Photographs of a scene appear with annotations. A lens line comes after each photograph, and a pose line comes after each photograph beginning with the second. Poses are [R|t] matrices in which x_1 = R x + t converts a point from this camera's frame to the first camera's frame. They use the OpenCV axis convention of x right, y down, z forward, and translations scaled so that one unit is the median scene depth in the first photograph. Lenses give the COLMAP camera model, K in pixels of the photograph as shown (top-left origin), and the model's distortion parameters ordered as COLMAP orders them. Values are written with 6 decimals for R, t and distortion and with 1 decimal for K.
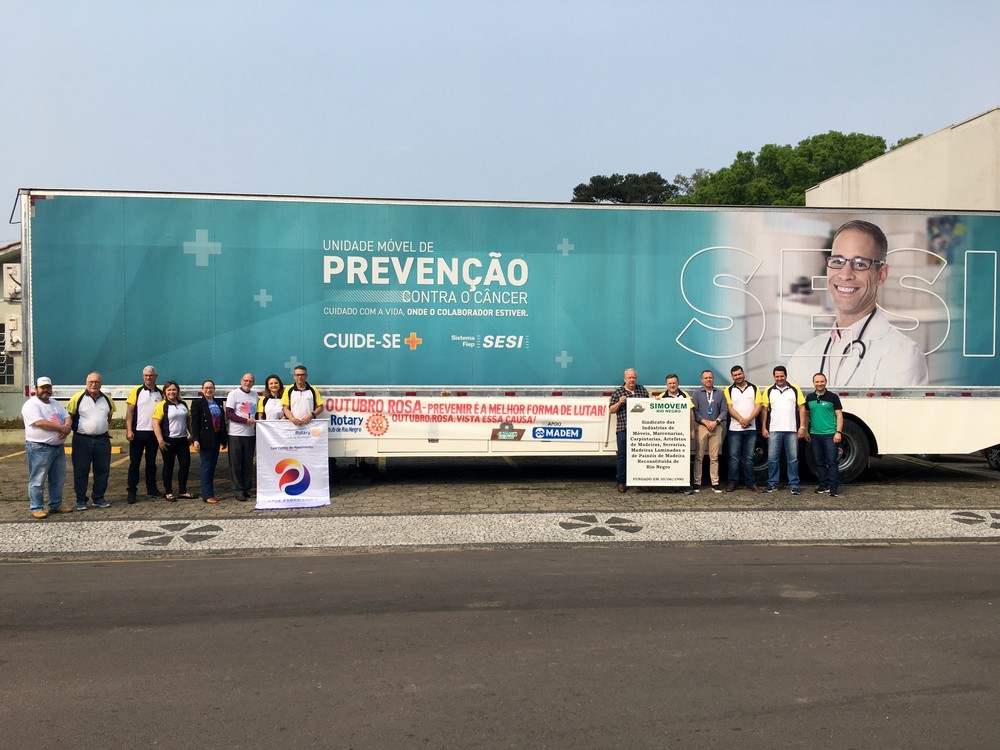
lens RADIAL K [[893.1, 0, 521.8], [0, 893.1, 376.4], [0, 0, 1]] dist [0.064038, -0.050182]
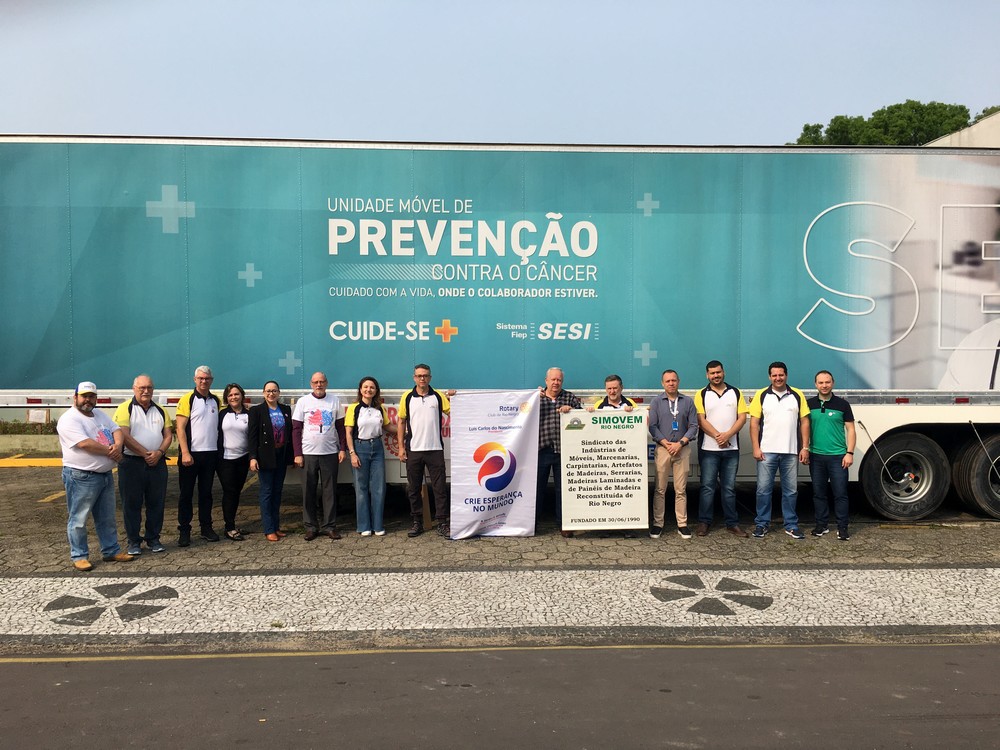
lens RADIAL K [[893.1, 0, 530.9], [0, 893.1, 378.7], [0, 0, 1]] dist [0.064038, -0.050182]
pose [[0.999212, -0.001120, -0.039682, -0.019689], [0.001686, 0.999897, 0.014224, -0.009661], [0.039662, -0.014280, 0.999111, 0.244992]]
